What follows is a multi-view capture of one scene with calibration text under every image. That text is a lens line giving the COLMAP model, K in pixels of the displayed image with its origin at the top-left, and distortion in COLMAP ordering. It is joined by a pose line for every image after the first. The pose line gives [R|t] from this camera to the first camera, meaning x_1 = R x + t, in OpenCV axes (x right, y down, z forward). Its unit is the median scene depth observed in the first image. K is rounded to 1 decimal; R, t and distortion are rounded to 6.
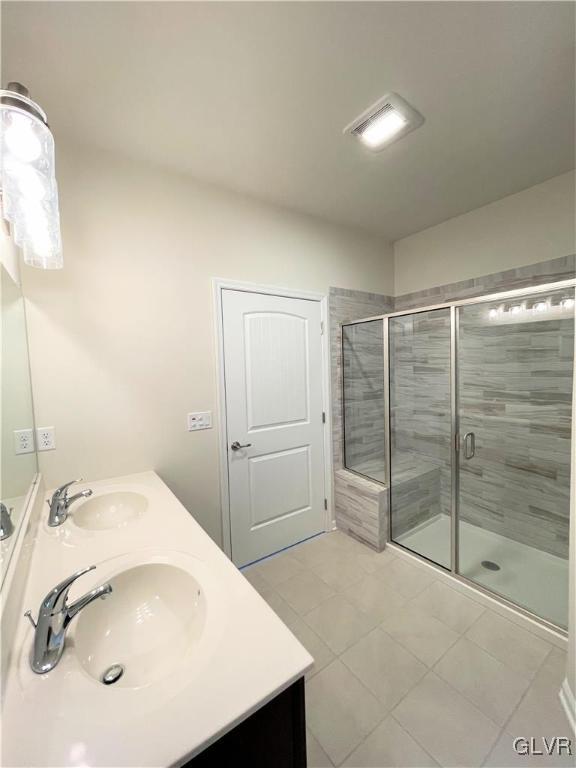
lens RADIAL K [[310.5, 0, 288.0], [0, 310.5, 384.0], [0, 0, 1]] dist [-0.001852, 0.000112]
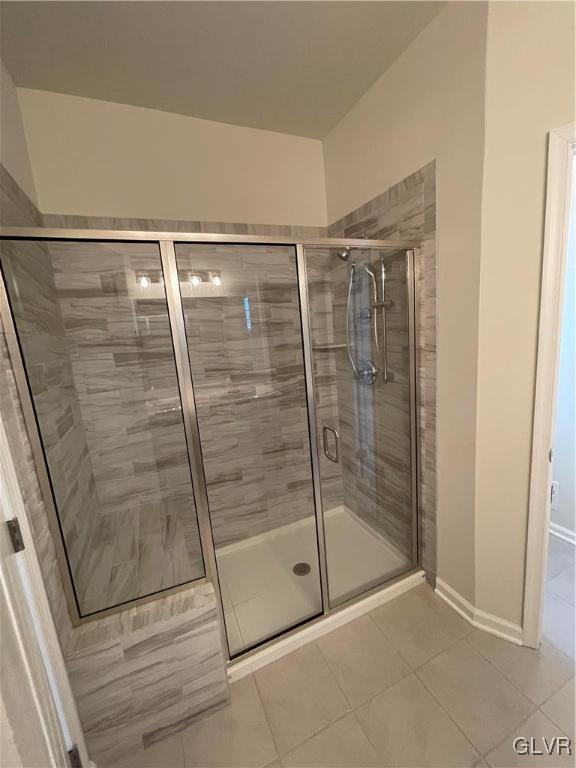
lens RADIAL K [[310.5, 0, 288.0], [0, 310.5, 384.0], [0, 0, 1]] dist [-0.001852, 0.000112]
pose [[0.209102, -0.159840, 0.964742, -0.097821], [0.132627, 0.982071, 0.133965, -0.042324], [-0.968858, 0.099939, 0.226552, 0.667558]]
